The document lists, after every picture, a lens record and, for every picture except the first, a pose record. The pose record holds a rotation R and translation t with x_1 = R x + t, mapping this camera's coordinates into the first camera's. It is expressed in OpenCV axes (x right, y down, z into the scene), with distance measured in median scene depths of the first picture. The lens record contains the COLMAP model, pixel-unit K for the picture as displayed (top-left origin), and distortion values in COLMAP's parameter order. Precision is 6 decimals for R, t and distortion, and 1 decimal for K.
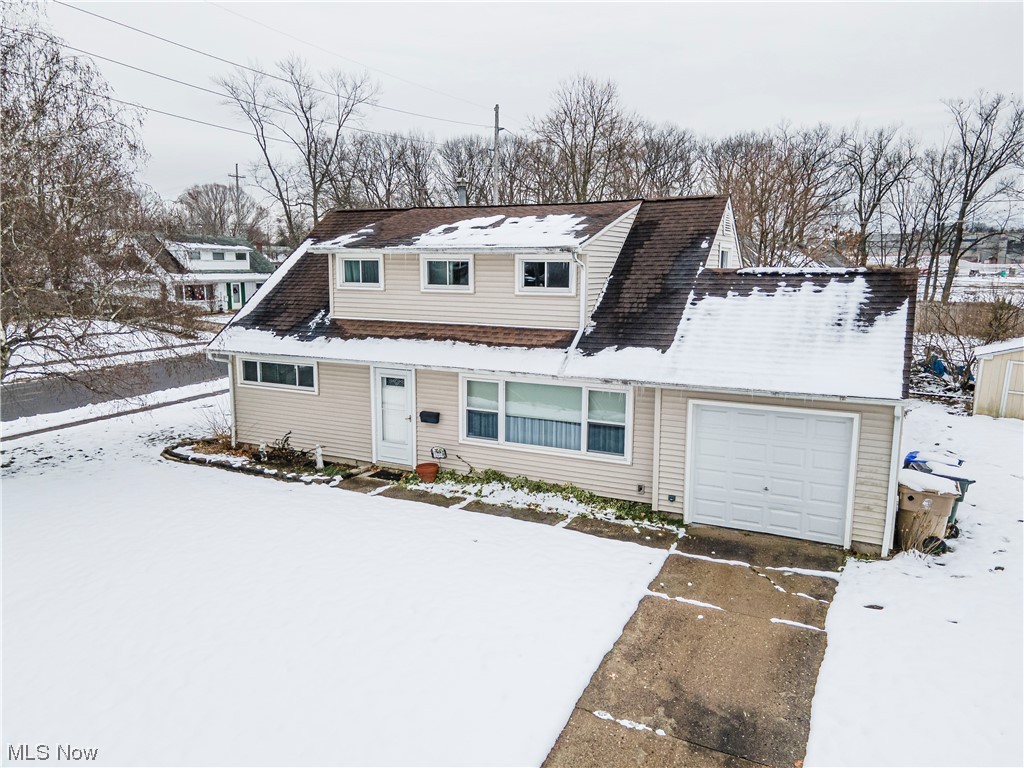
lens RADIAL K [[746.5, 0, 513.4], [0, 746.5, 383.3], [0, 0, 1]] dist [0.045497, -0.001547]
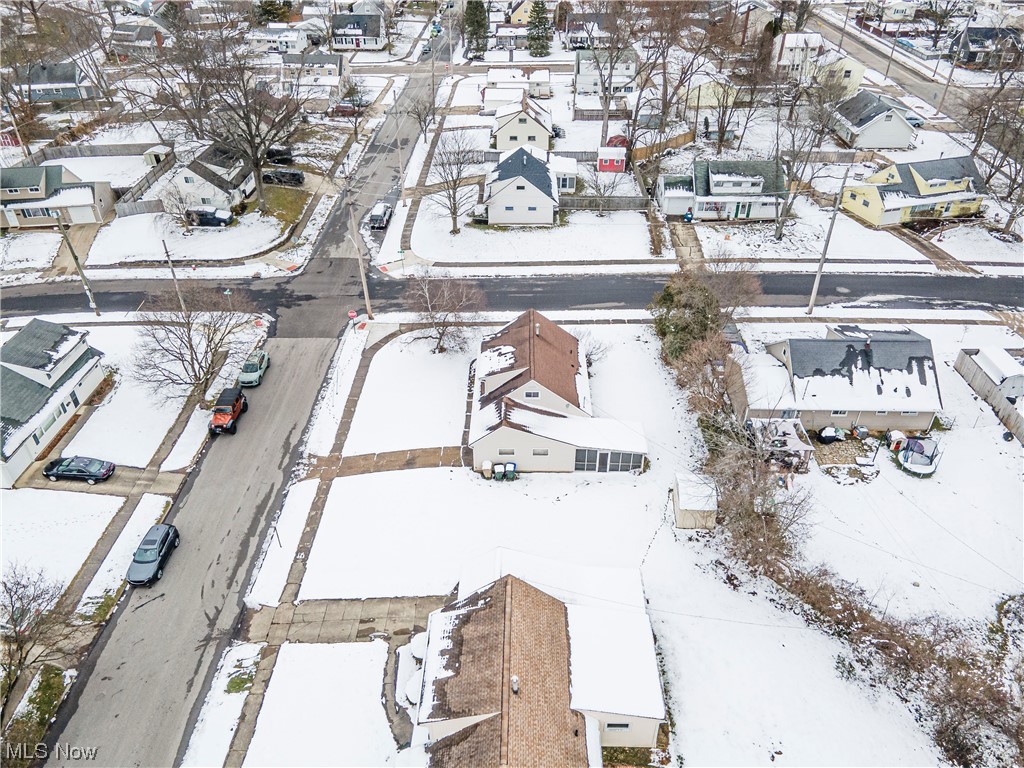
lens RADIAL K [[746.5, 0, 513.4], [0, 746.5, 383.3], [0, 0, 1]] dist [0.045497, -0.001547]
pose [[0.445321, 0.508564, -0.736920, 3.031478], [-0.136634, 0.851993, 0.505410, -2.141009], [0.884884, -0.124382, 0.448897, -0.696874]]
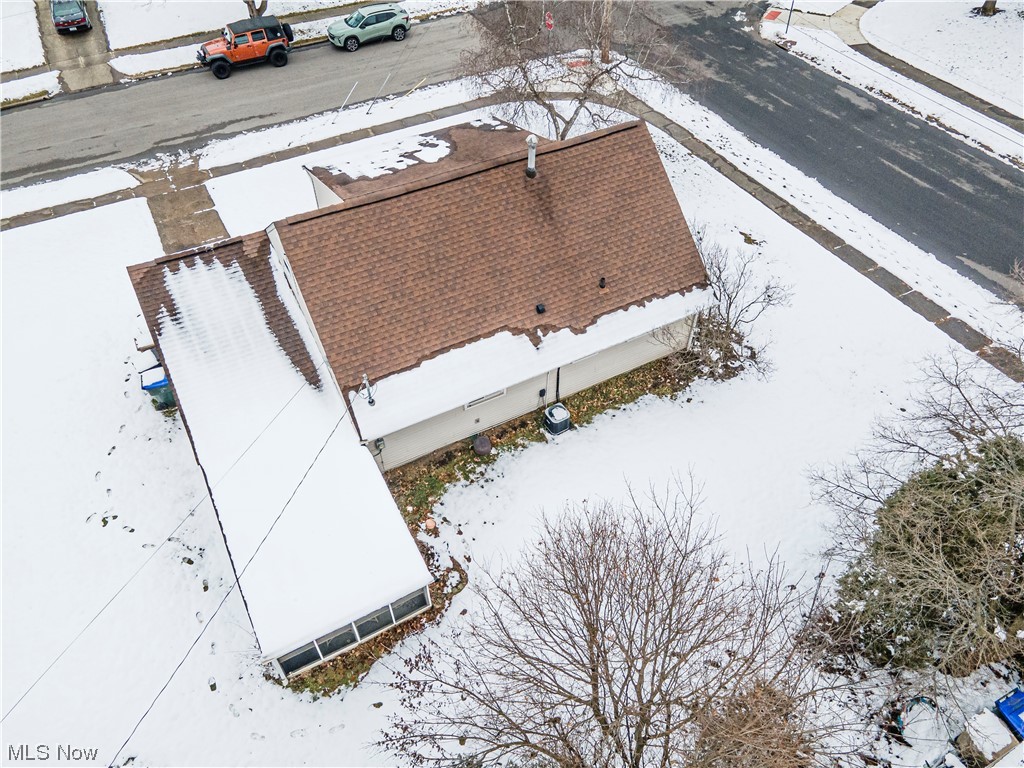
lens RADIAL K [[741.2, 0, 509.3], [0, 741.2, 388.0], [0, 0, 1]] dist [0.044815, 0.000098]
pose [[-0.573550, 0.606233, -0.550929, 0.923138], [-0.127569, 0.598239, 0.791098, -1.137906], [0.809177, 0.524016, -0.265783, 1.863457]]
